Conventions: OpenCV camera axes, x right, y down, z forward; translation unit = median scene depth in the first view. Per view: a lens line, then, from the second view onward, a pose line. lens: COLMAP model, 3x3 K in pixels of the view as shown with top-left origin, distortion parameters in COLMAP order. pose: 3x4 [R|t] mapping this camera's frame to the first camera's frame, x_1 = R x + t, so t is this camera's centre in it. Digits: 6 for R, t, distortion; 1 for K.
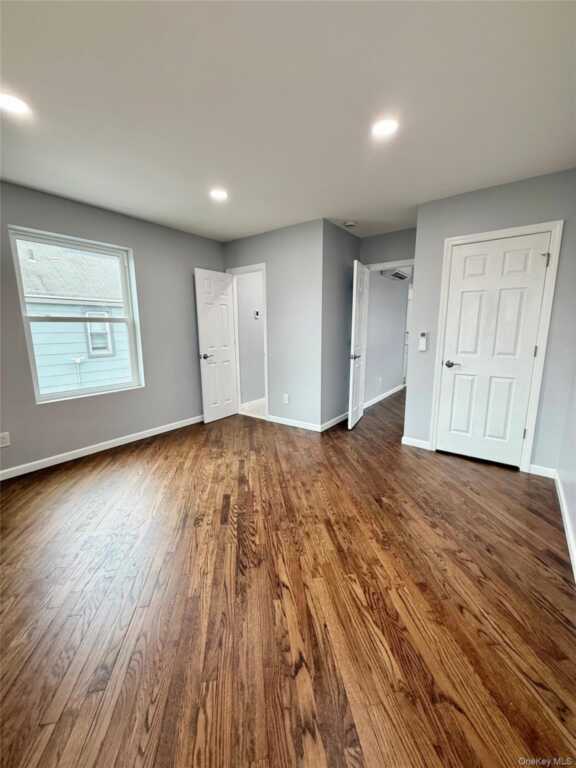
lens RADIAL K [[304.9, 0, 286.1], [0, 304.9, 382.9], [0, 0, 1]] dist [-0.000441, -0.000255]
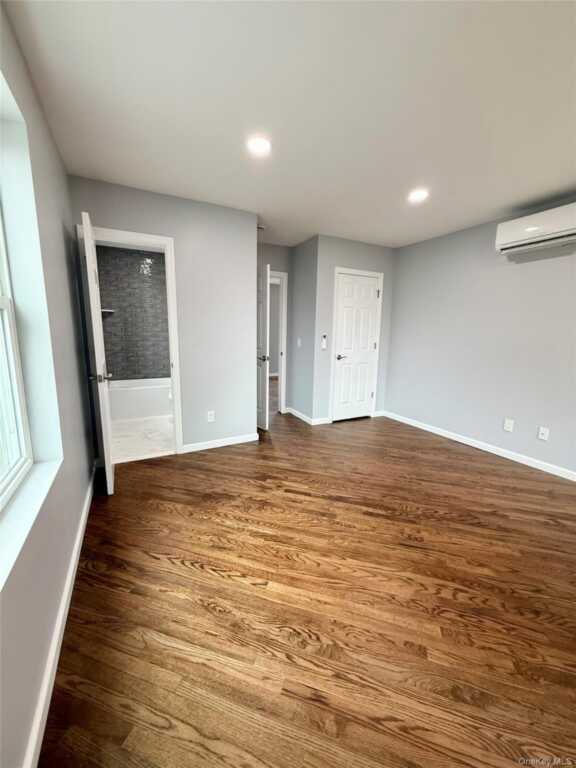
lens RADIAL K [[304.9, 0, 286.1], [0, 304.9, 382.9], [0, 0, 1]] dist [-0.000441, -0.000255]
pose [[0.428372, -0.140847, 0.892558, -0.848481], [0.145715, 0.985617, 0.085597, -0.103386], [-0.891776, 0.093392, 0.442734, 0.619033]]
